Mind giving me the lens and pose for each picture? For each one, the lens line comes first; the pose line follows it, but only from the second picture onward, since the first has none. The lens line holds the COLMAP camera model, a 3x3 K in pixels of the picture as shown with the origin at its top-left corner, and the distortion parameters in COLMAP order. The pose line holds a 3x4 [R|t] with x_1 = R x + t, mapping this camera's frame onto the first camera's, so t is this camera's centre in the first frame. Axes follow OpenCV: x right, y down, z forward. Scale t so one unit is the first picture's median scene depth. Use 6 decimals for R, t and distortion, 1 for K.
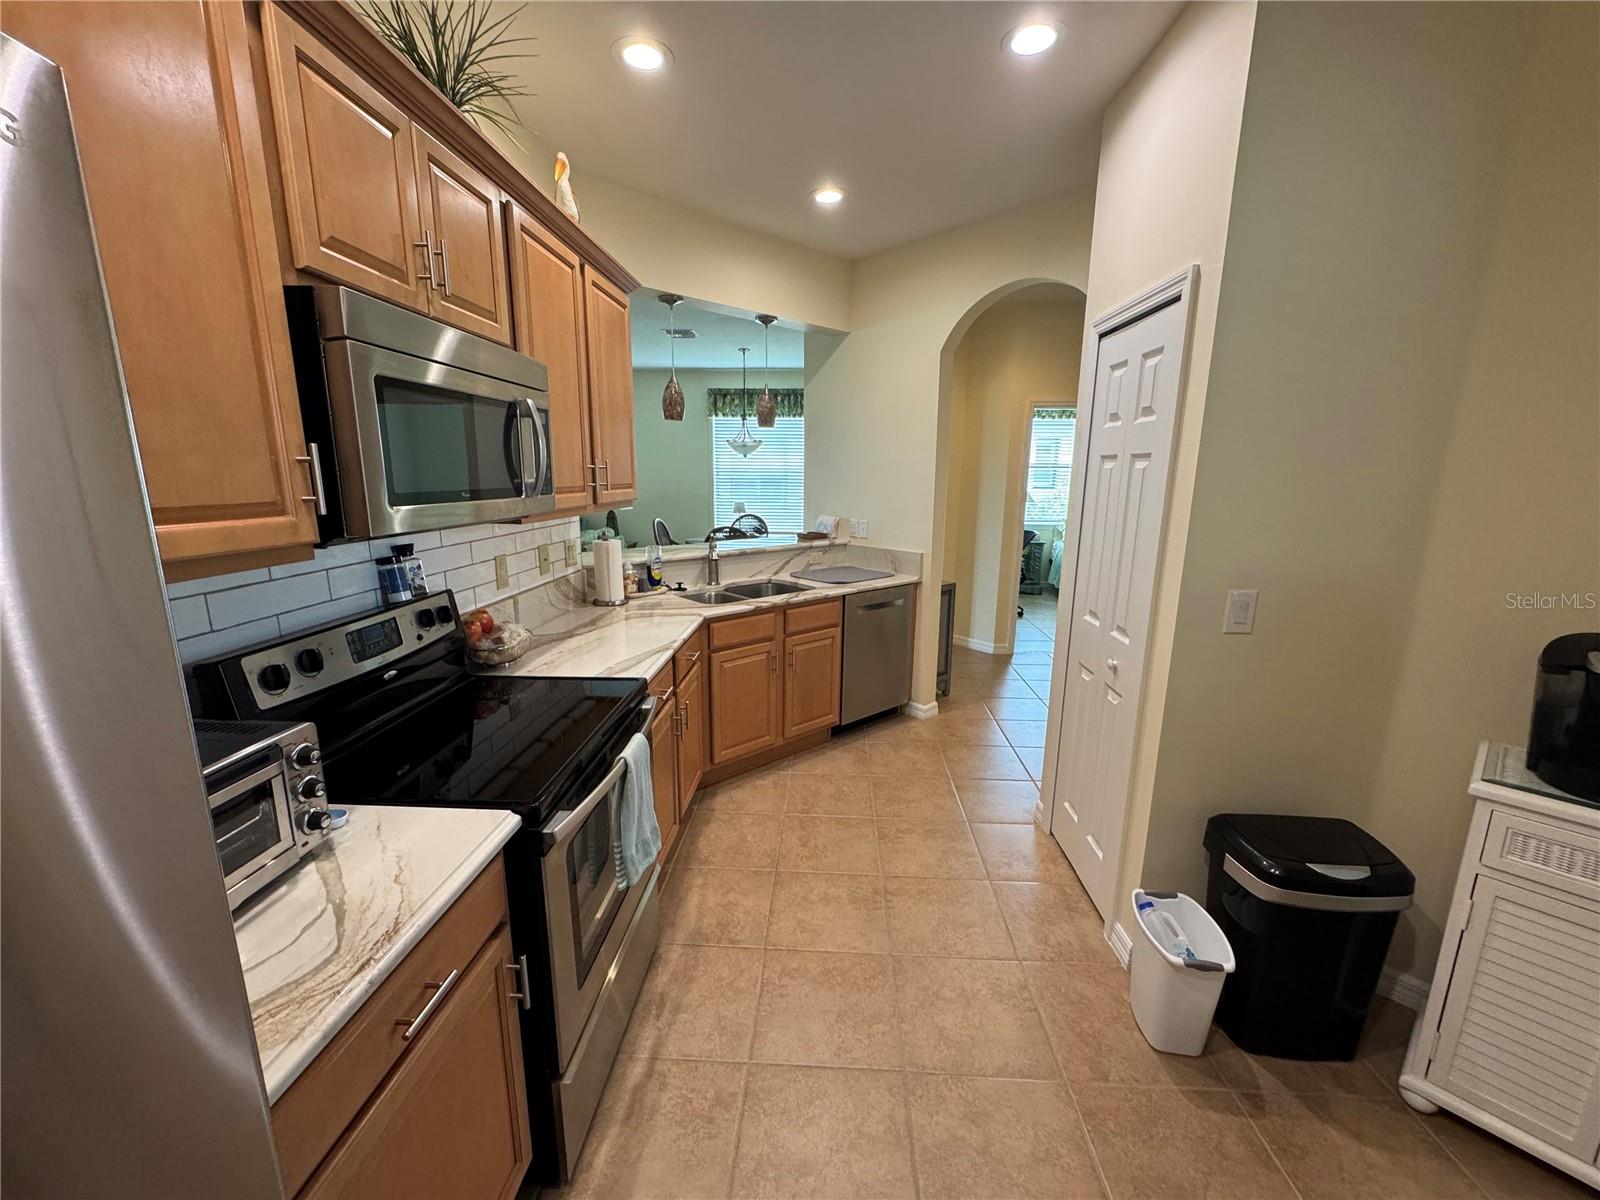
lens RADIAL K [[637.8, 0, 798.9], [0, 637.8, 602.5], [0, 0, 1]] dist [-0.001761, 0.000424]
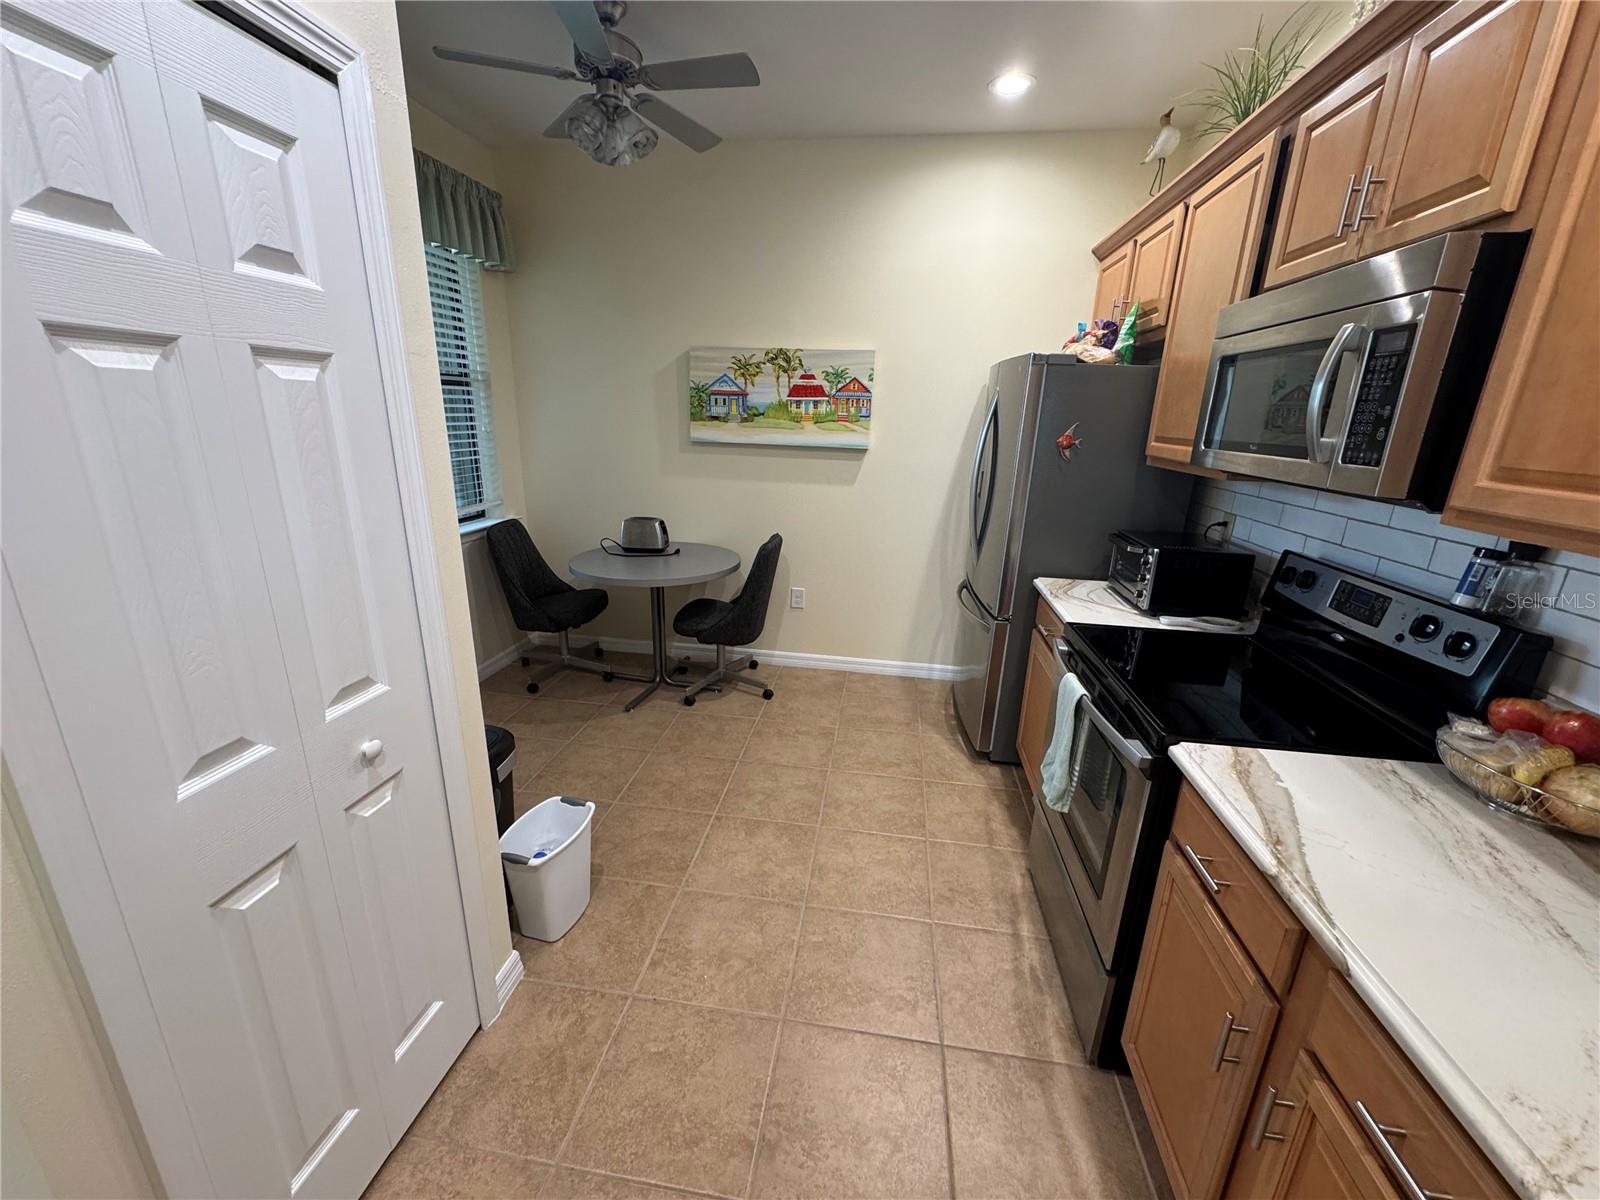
lens RADIAL K [[637.8, 0, 798.9], [0, 637.8, 602.5], [0, 0, 1]] dist [-0.001761, 0.000424]
pose [[-0.995432, -0.060367, 0.073963, 0.137227], [-0.018307, 0.881035, 0.472697, -0.423623], [-0.093700, 0.469184, -0.878116, 2.093390]]
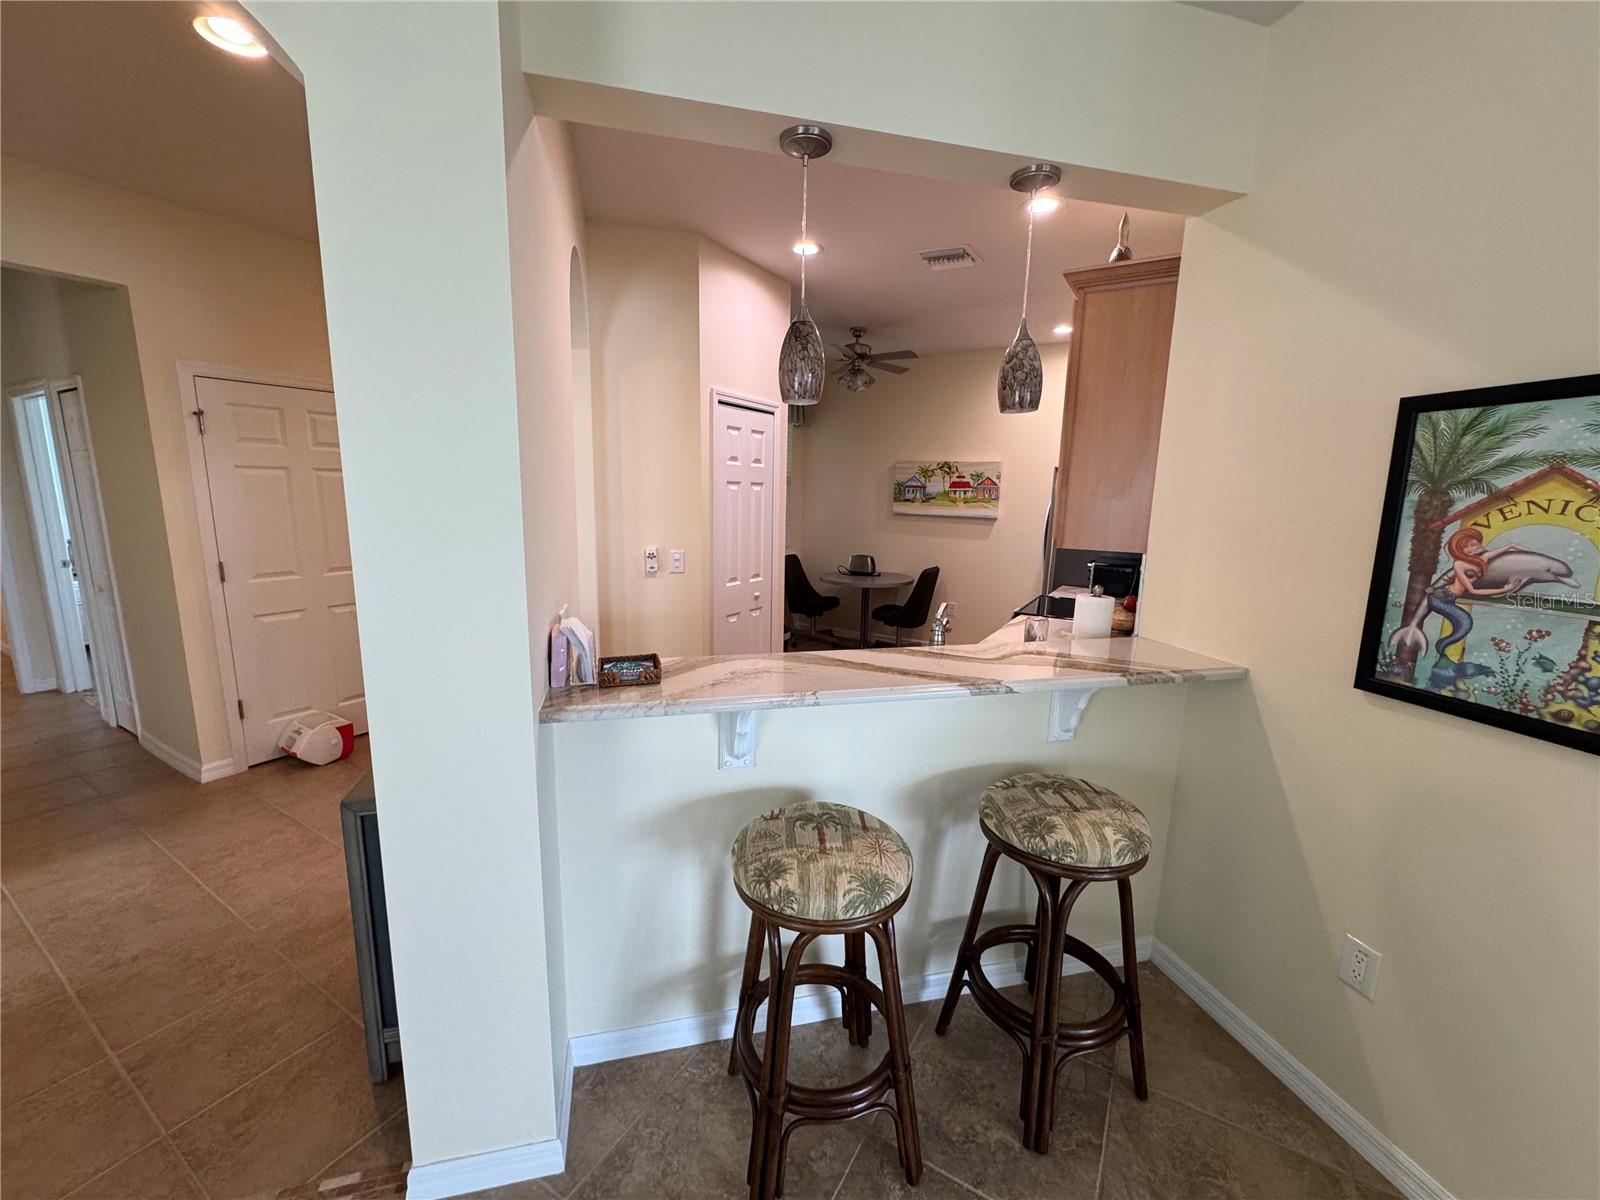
lens RADIAL K [[637.8, 0, 798.9], [0, 637.8, 602.5], [0, 0, 1]] dist [-0.001761, 0.000424]
pose [[-0.885746, -0.108688, 0.451266, -0.687847], [0.063723, 0.934522, 0.350155, -0.790822], [-0.459775, 0.338905, -0.820823, 3.732354]]
